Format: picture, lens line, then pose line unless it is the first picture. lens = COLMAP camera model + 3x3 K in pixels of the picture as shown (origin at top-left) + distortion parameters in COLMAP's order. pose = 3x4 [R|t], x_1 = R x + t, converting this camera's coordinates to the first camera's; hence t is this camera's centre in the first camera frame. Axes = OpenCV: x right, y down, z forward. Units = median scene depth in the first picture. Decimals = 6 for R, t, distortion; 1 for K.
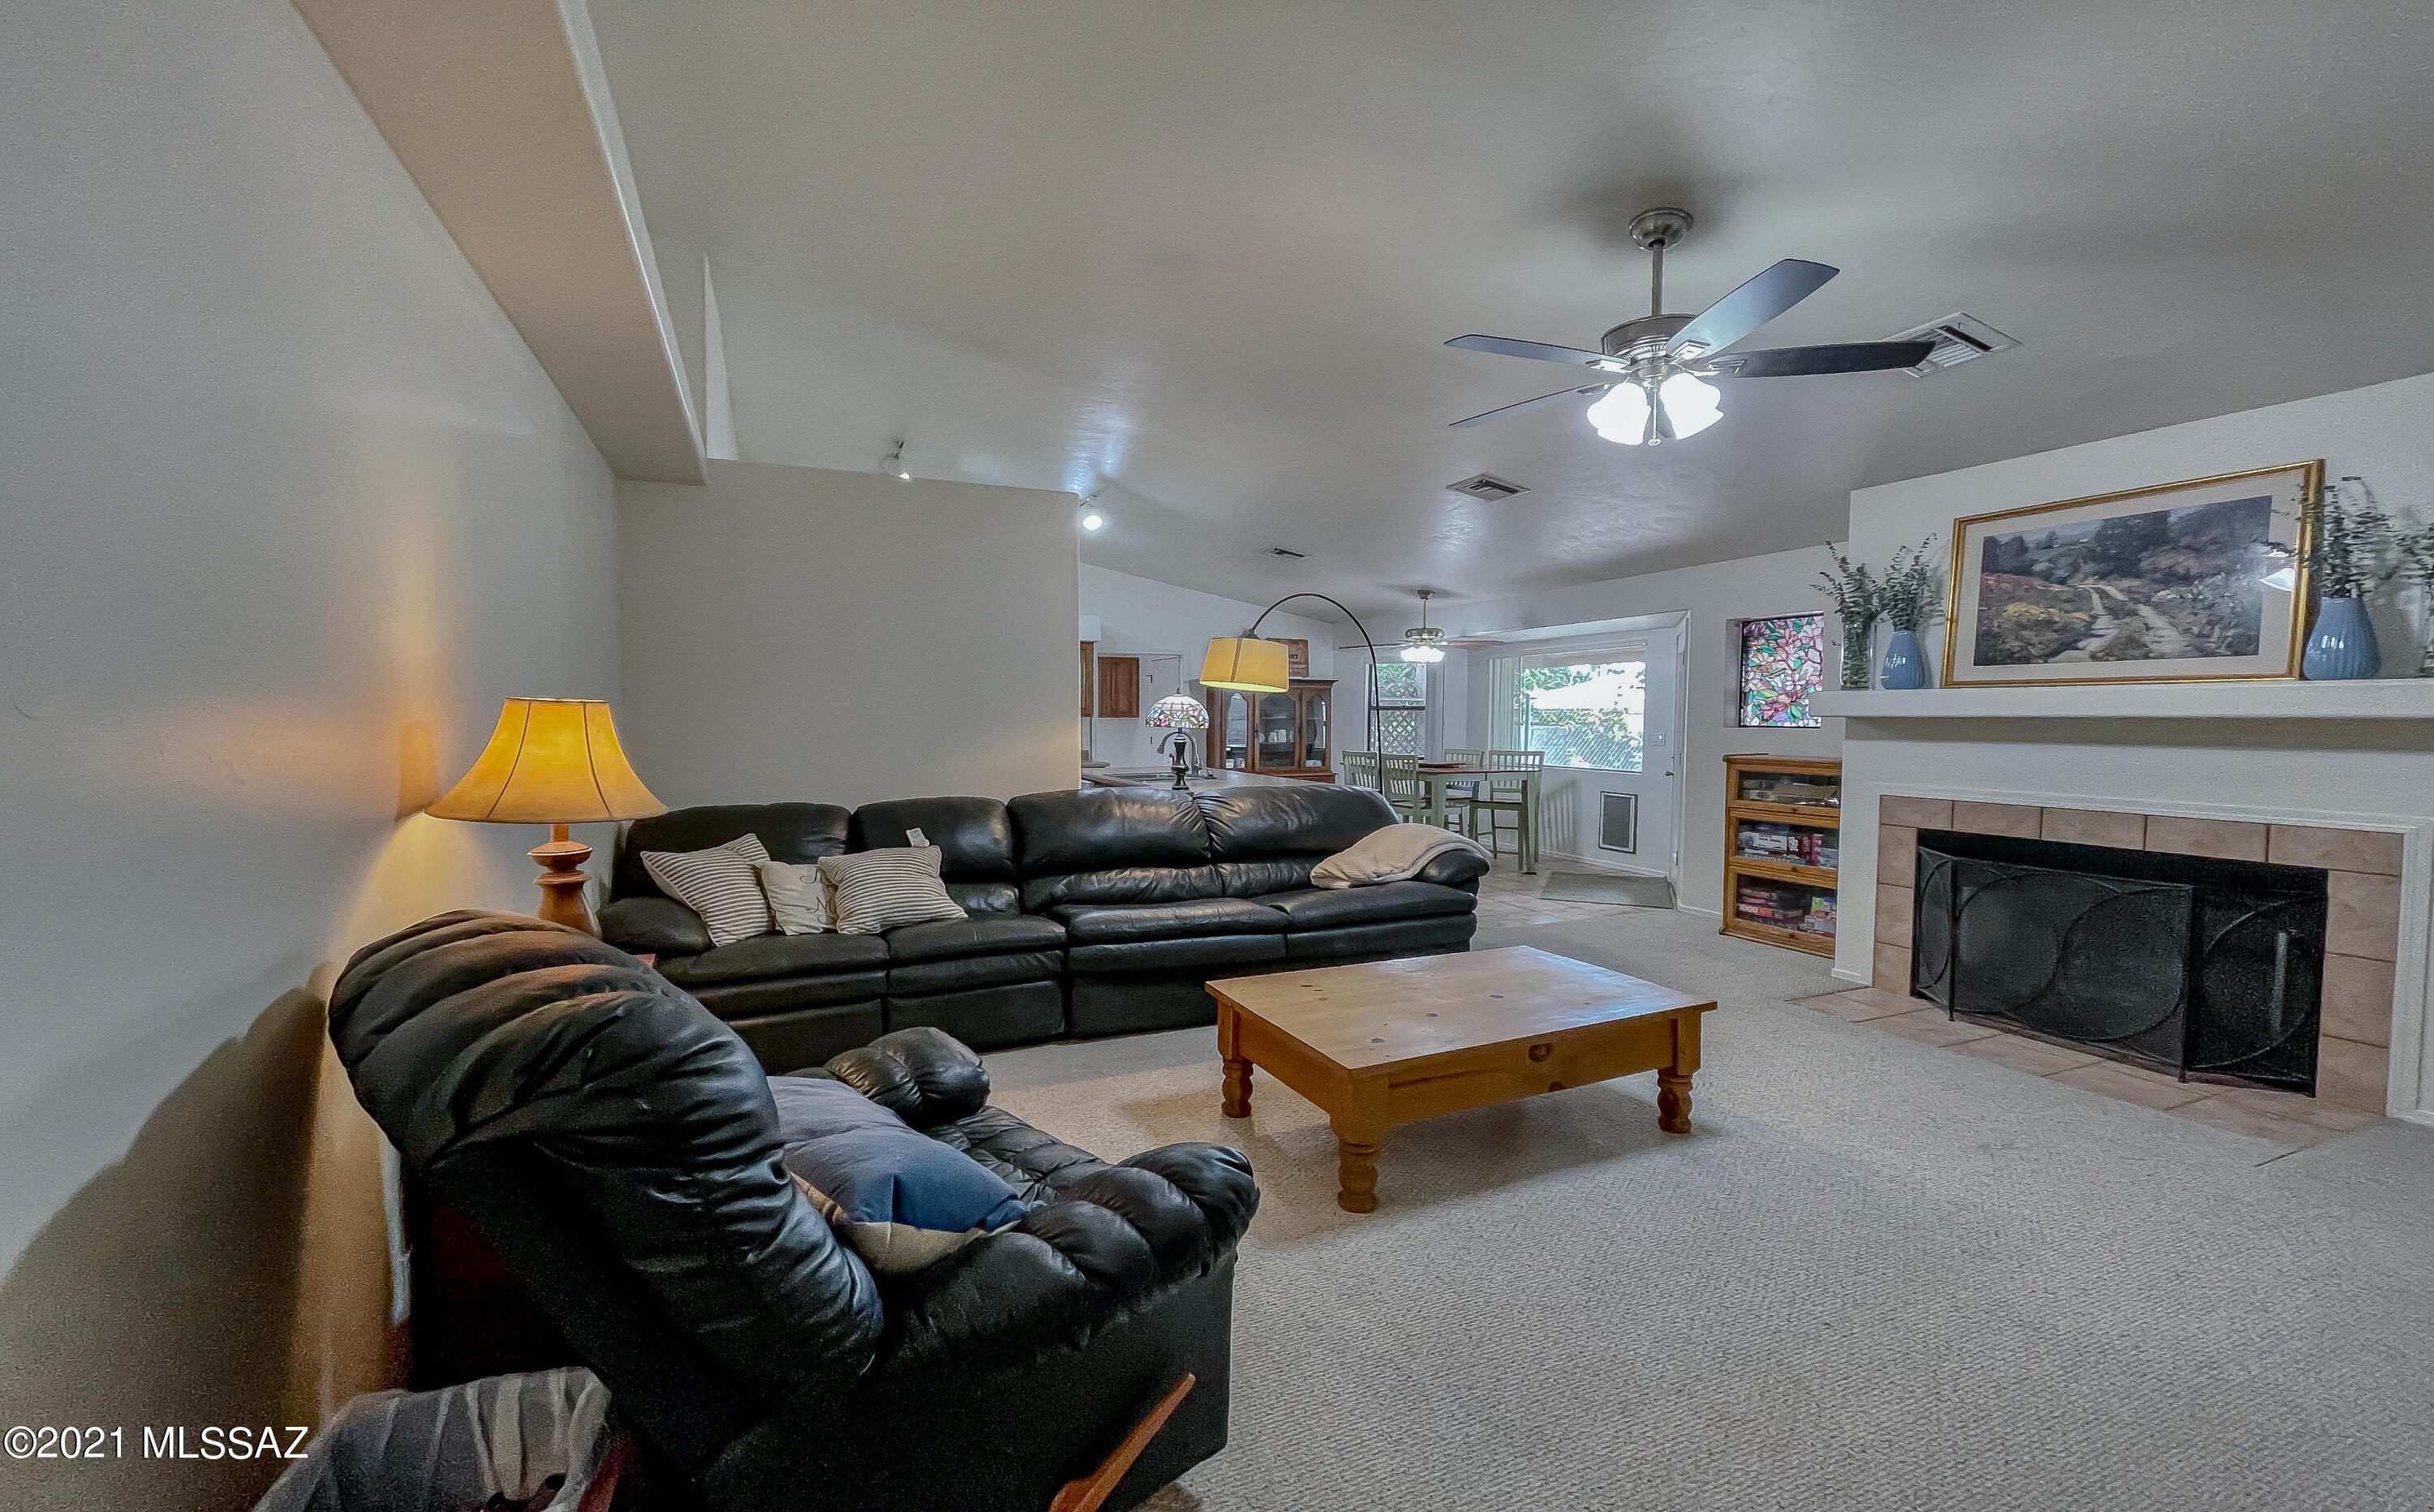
lens RADIAL K [[1000.7, 0, 1212.5], [0, 1000.7, 741.1], [0, 0, 1]] dist [-0.001902, -0.000108]
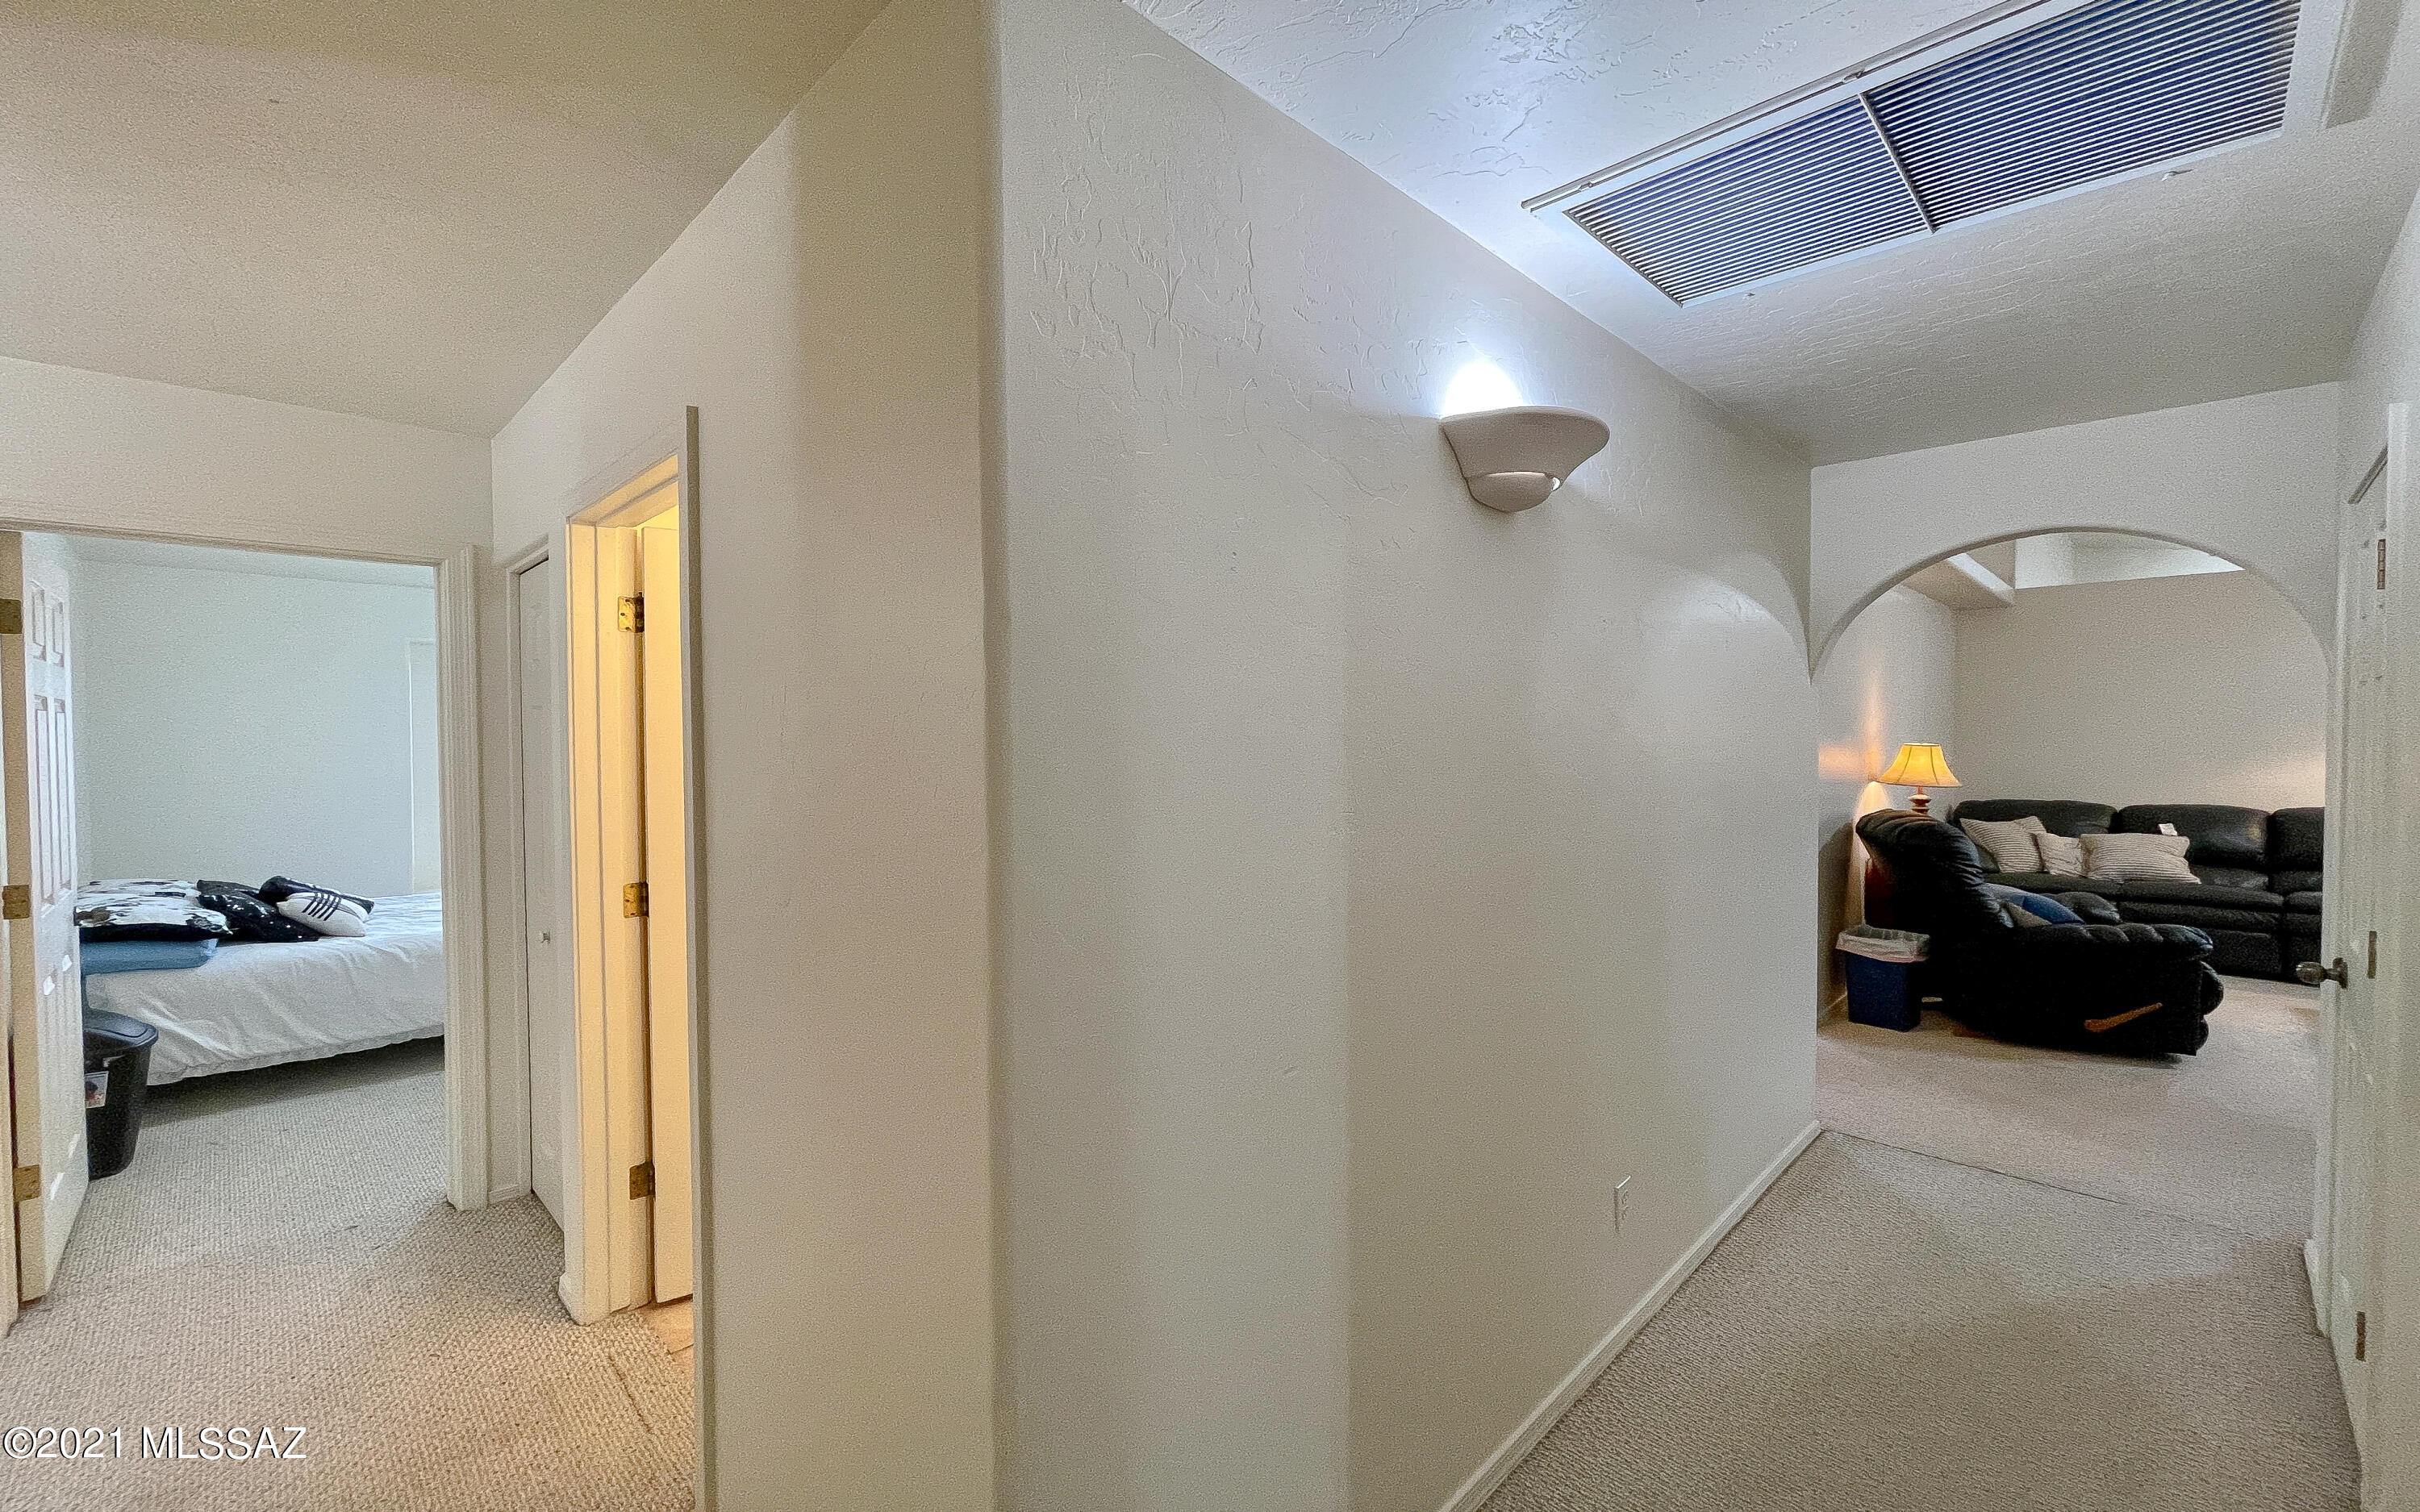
lens RADIAL K [[980.3, 0, 1210.0], [0, 980.3, 756.0], [0, 0, 1]] dist [0.001575, 0.000005]
pose [[0.363811, 0.022619, -0.931198, 0.593827], [-0.021951, 0.999636, 0.015706, -0.004120], [0.931214, 0.014727, 0.364175, -0.931067]]
